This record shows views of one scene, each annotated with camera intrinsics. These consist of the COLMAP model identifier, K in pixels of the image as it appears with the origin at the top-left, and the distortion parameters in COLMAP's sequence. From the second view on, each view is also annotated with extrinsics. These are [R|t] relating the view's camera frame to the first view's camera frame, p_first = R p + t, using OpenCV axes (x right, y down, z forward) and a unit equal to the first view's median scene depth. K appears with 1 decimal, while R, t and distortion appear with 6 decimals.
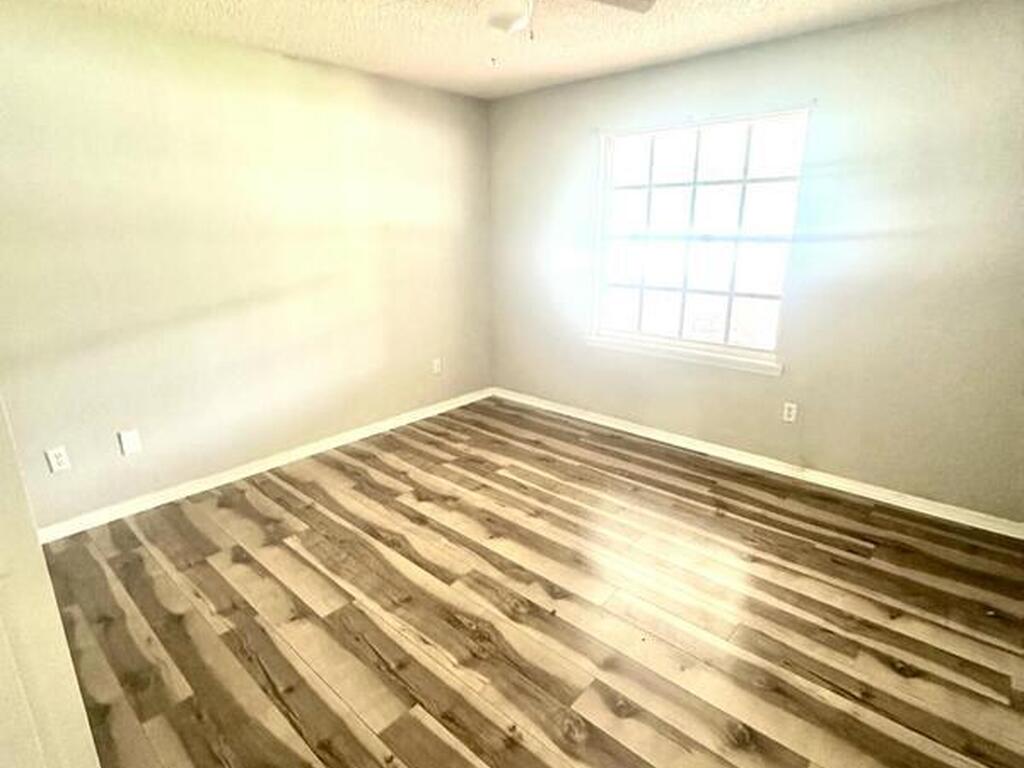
lens RADIAL K [[545.1, 0, 509.7], [0, 545.1, 387.1], [0, 0, 1]] dist [-0.002861, -0.000151]
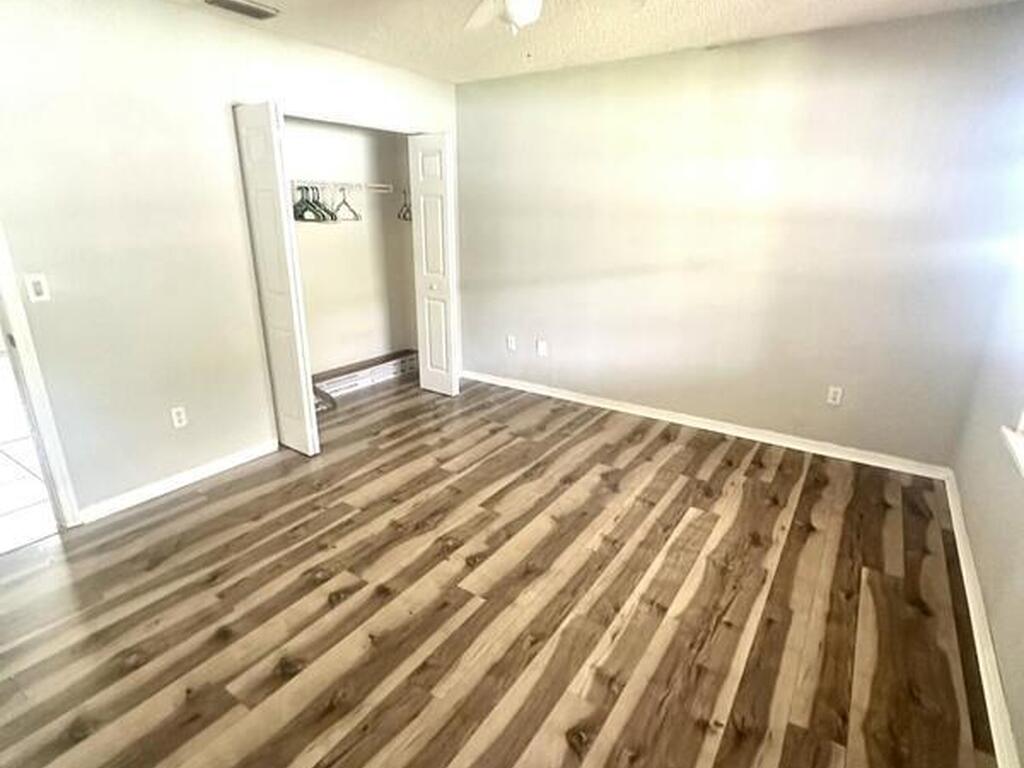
lens RADIAL K [[545.1, 0, 511.5], [0, 545.1, 382.9], [0, 0, 1]] dist [-0.002861, -0.000151]
pose [[0.135402, 0.309533, -0.941199, 0.739185], [-0.286655, 0.921559, 0.261835, -0.178366], [0.948417, 0.234346, 0.213510, 0.569274]]
